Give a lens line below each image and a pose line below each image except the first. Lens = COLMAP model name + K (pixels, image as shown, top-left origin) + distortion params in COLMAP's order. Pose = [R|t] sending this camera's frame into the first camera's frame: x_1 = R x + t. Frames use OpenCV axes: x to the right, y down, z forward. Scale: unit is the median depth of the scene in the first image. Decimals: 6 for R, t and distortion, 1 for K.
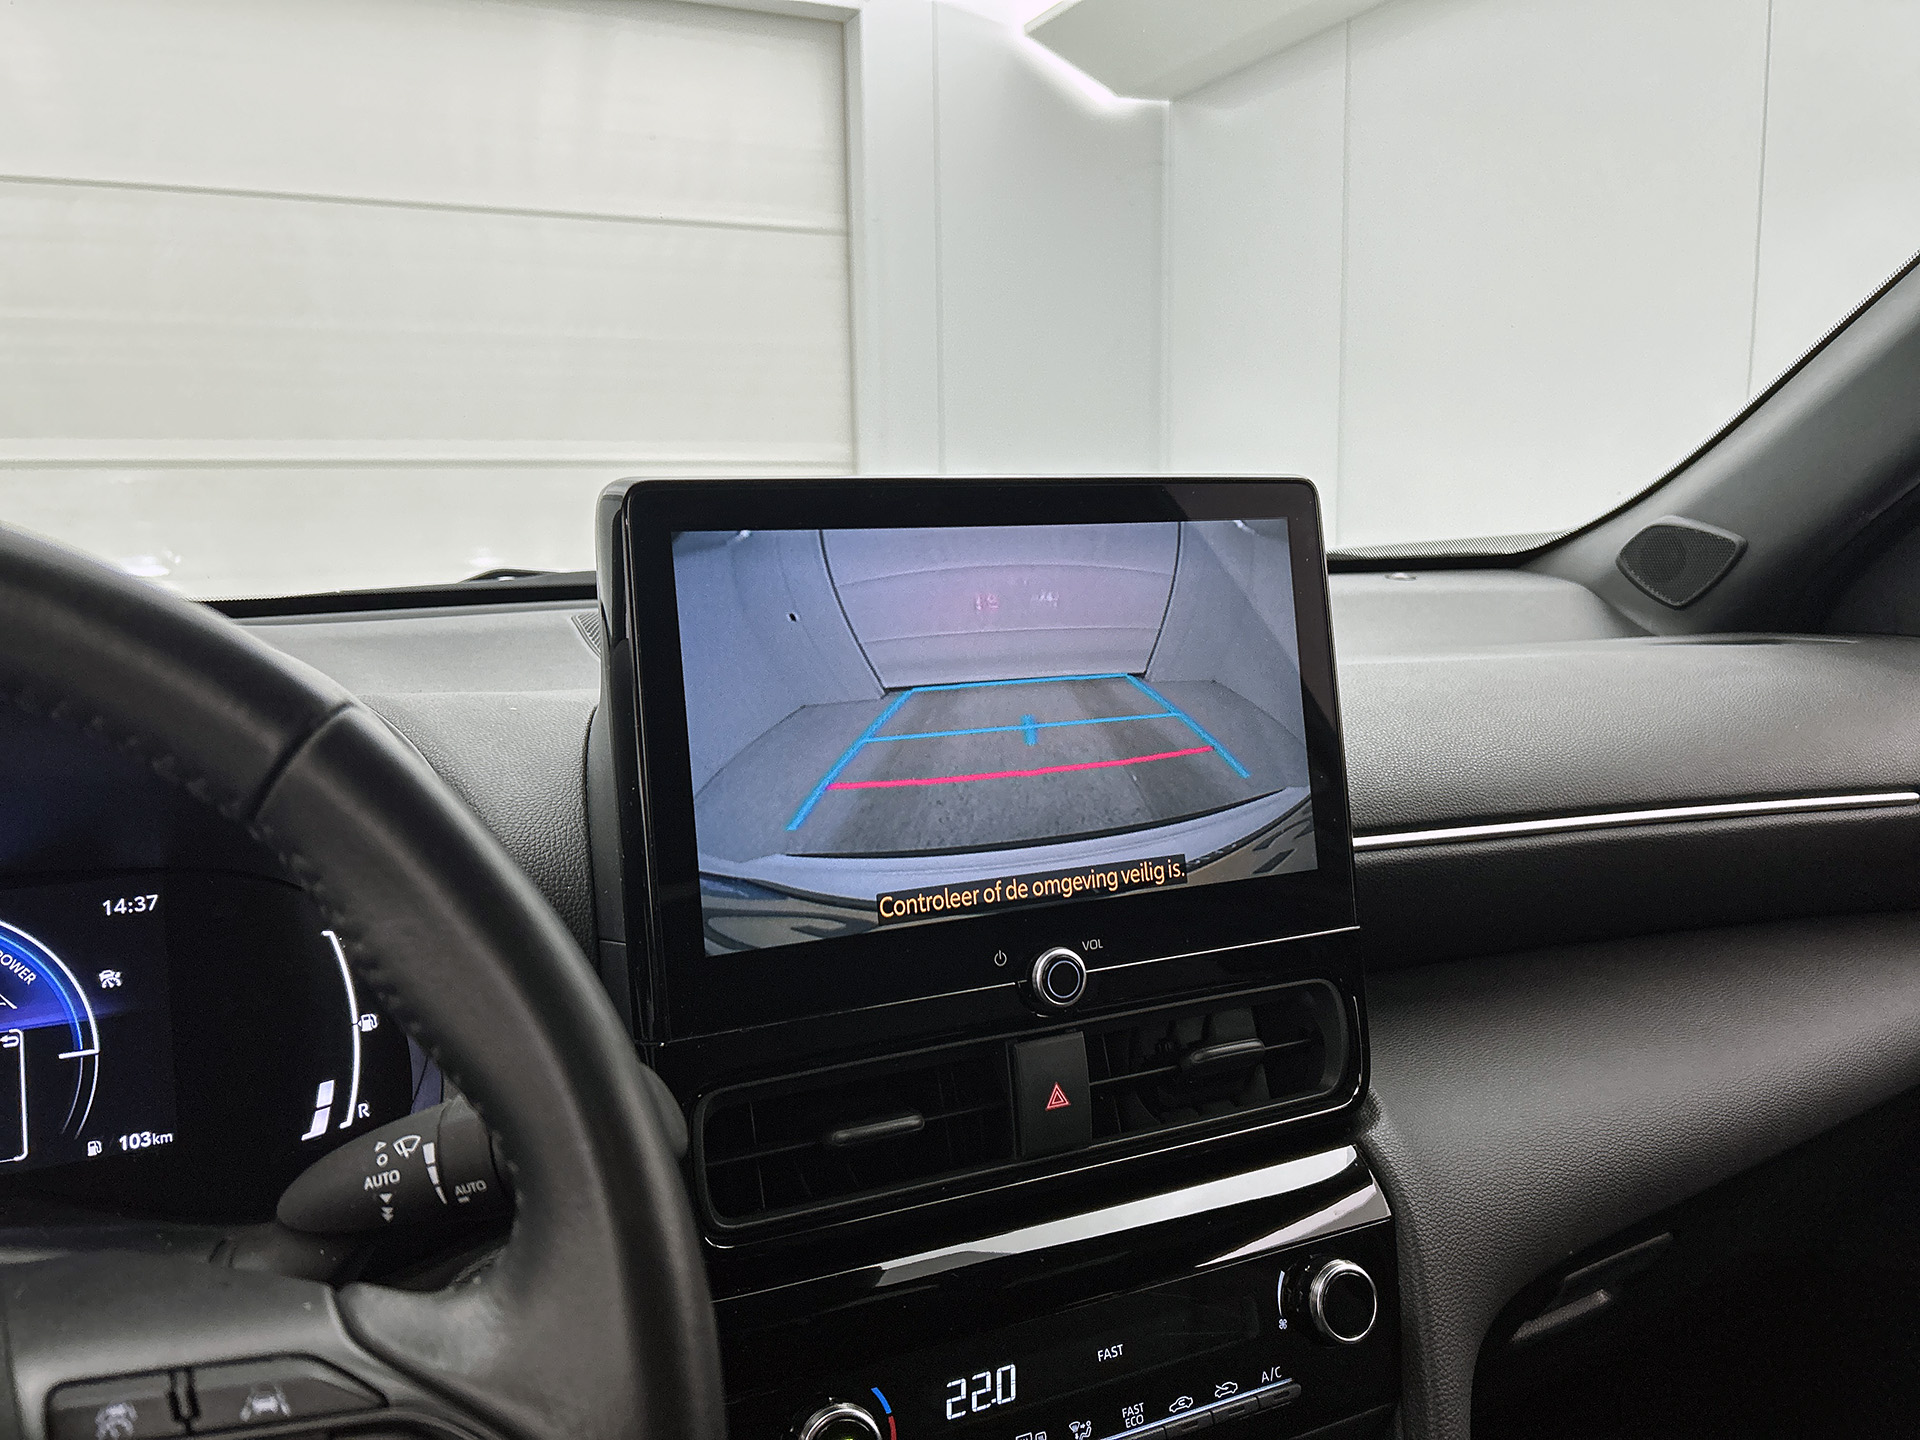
lens RADIAL K [[1470.7, 0, 950.4], [0, 1470.7, 709.6], [0, 0, 1]] dist [0.048134, -0.060854]
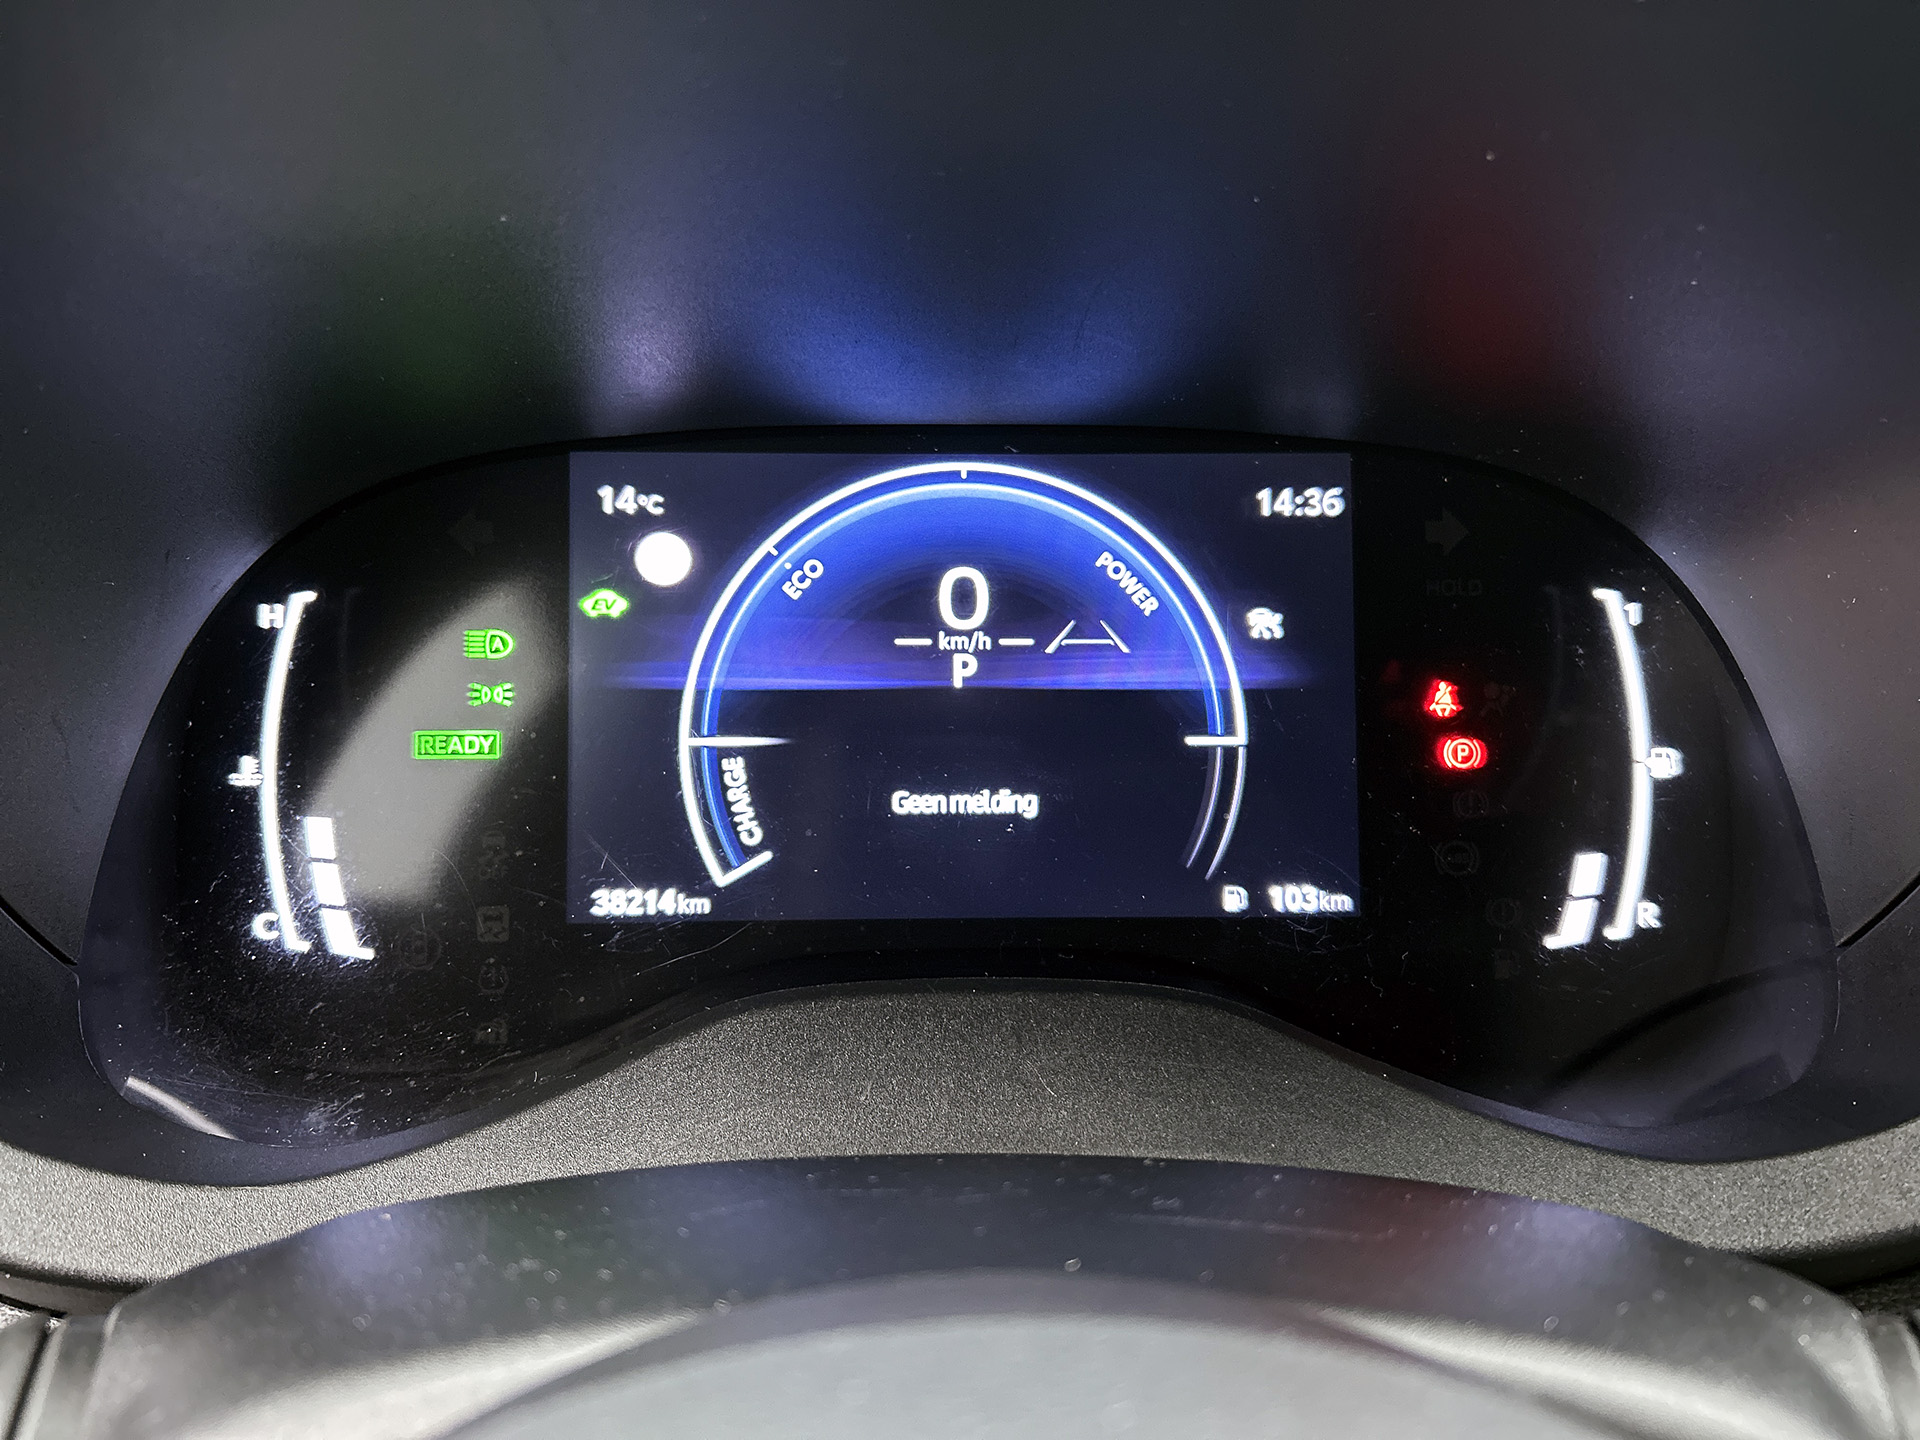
lens RADIAL K [[1470.7, 0, 959.6], [0, 1470.7, 720.4], [0, 0, 1]] dist [0.048134, -0.060854]
pose [[0.915904, 0.173708, -0.361864, -0.457547], [-0.080929, 0.962911, 0.257397, 0.076474], [0.393155, -0.206466, 0.895992, 0.415557]]
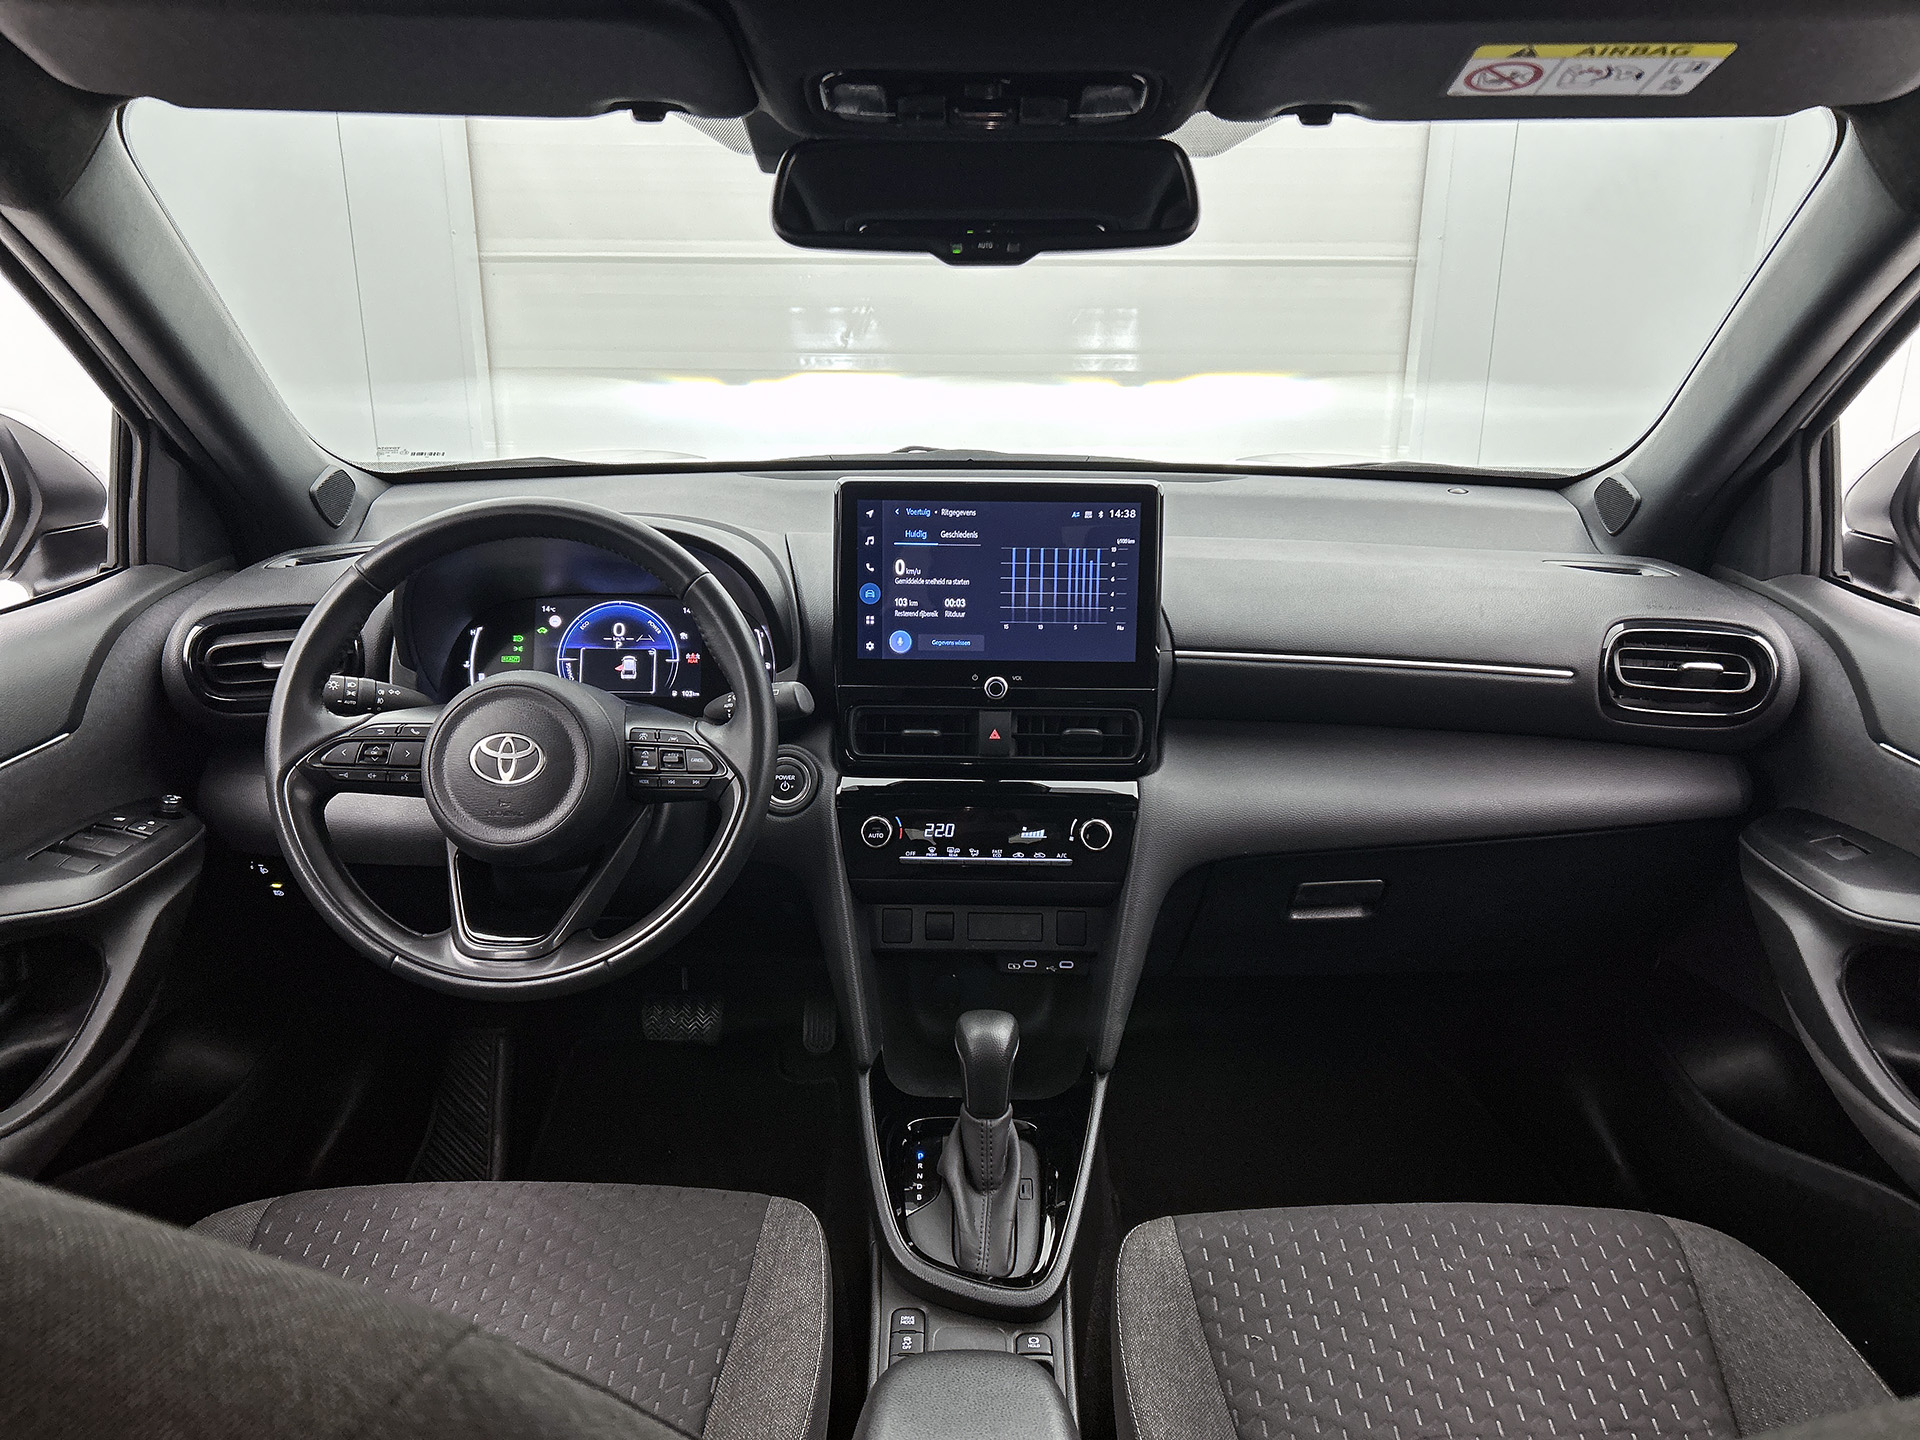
lens RADIAL K [[1470.7, 0, 971.0], [0, 1470.7, 712.8], [0, 0, 1]] dist [0.048134, -0.060854]
pose [[0.904717, 0.156735, -0.396132, 1.036123], [-0.083024, 0.976900, 0.196908, -0.265798], [0.417844, -0.145257, 0.896831, -1.270171]]
